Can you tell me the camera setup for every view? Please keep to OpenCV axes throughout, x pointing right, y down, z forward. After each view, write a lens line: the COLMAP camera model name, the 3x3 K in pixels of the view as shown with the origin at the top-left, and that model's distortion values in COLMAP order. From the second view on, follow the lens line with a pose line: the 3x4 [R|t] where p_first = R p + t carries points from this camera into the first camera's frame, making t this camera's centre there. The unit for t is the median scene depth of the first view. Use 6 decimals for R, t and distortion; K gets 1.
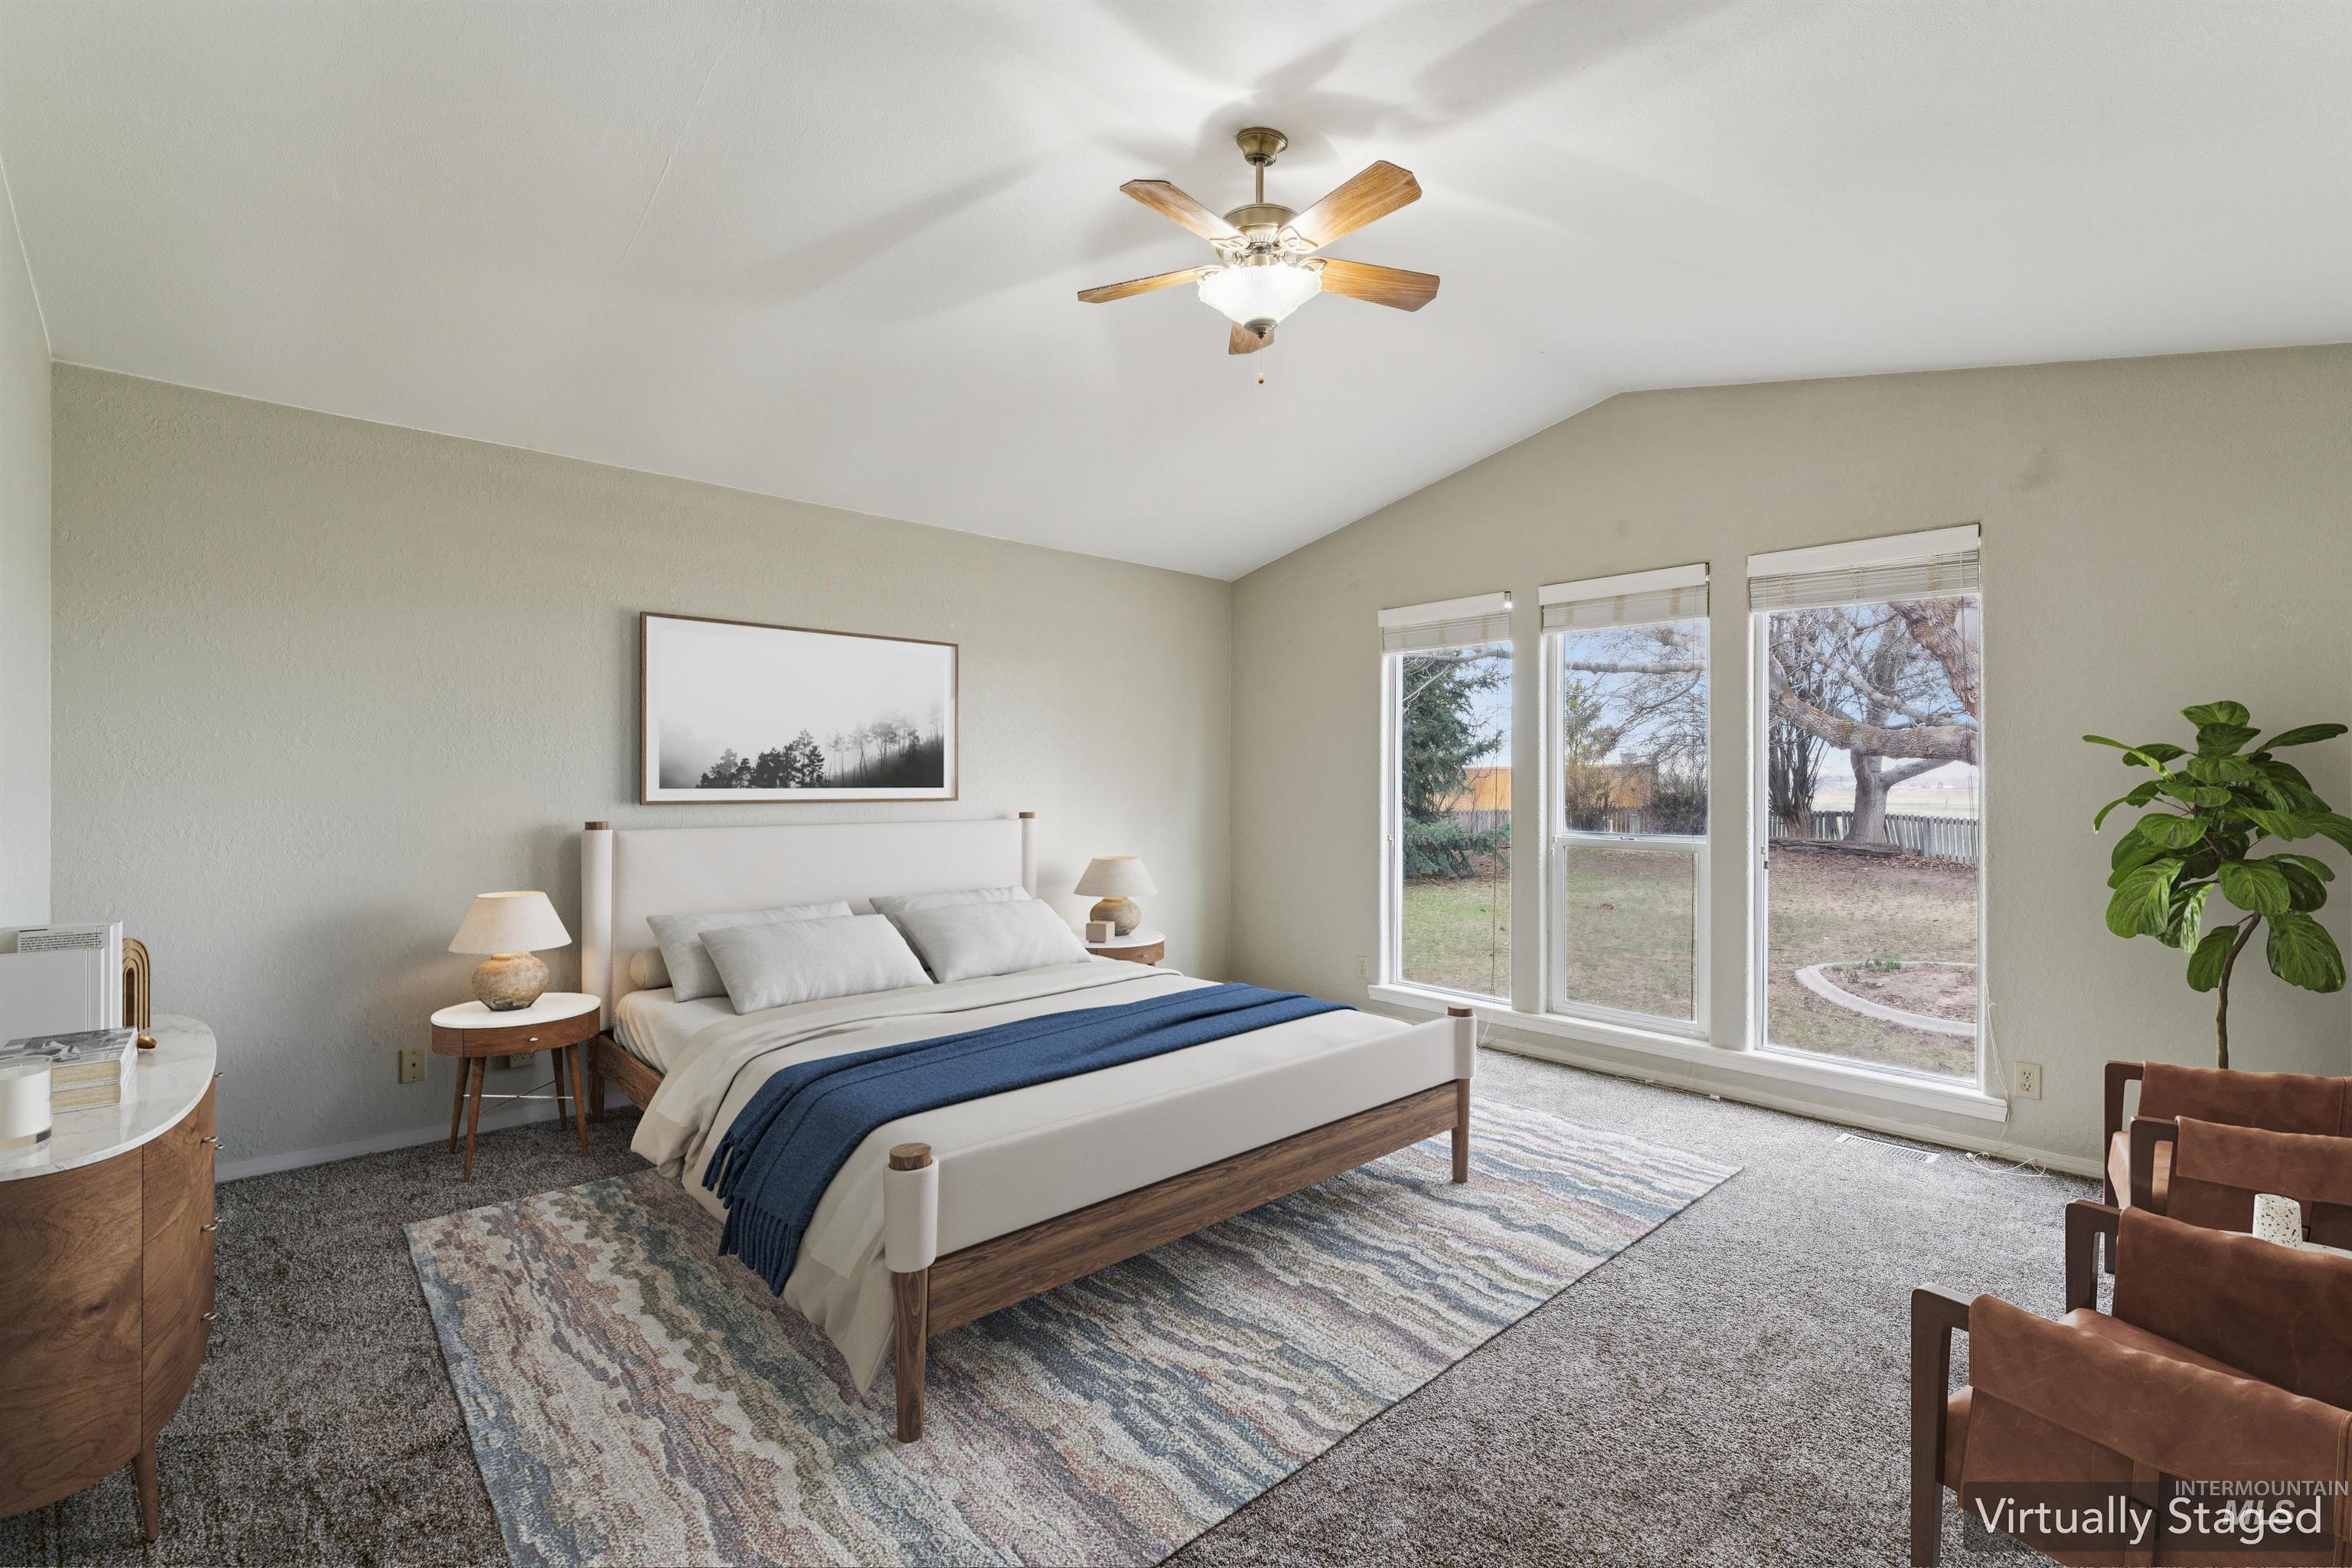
lens RADIAL K [[1028.4, 0, 1179.4], [0, 1028.4, 779.4], [0, 0, 1]] dist [-0.000147, -0.000010]
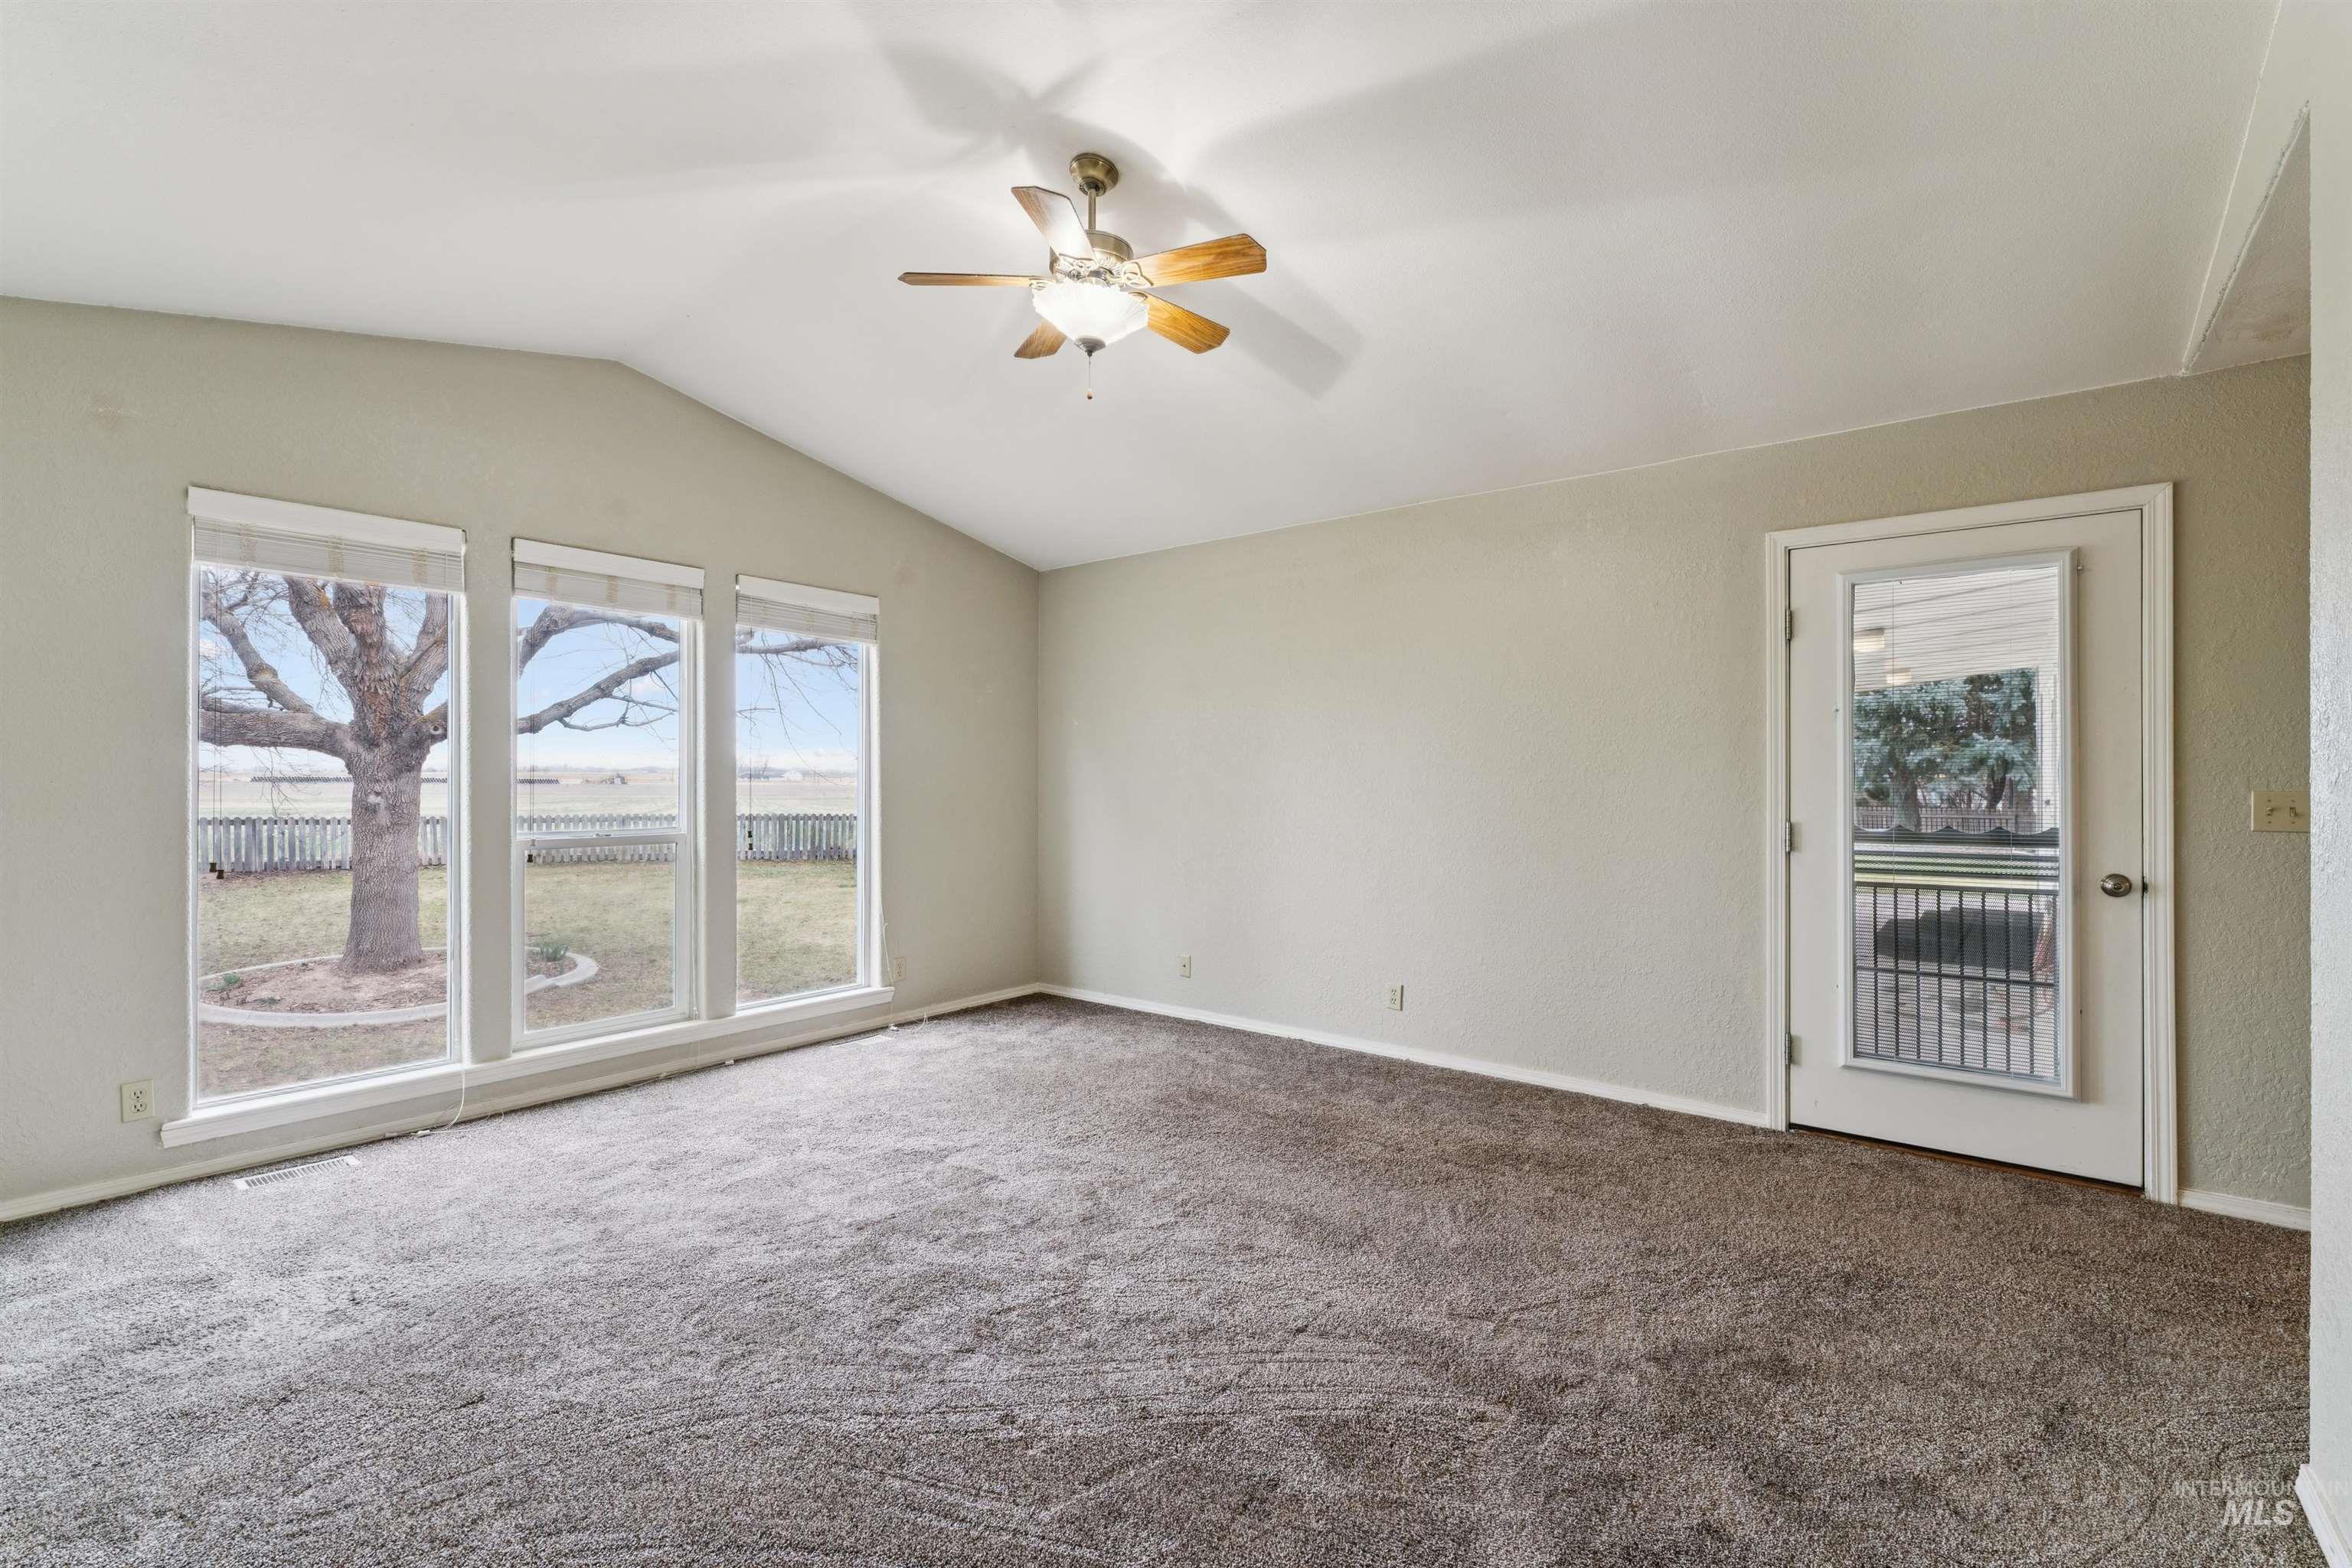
lens RADIAL K [[1028.4, 0, 1179.4], [0, 1028.4, 779.4], [0, 0, 1]] dist [-0.000147, -0.000010]
pose [[-0.154800, -0.007040, 0.987921, -0.609019], [-0.005565, 0.999965, 0.006254, -0.002433], [-0.987930, -0.004530, -0.154834, 0.668158]]
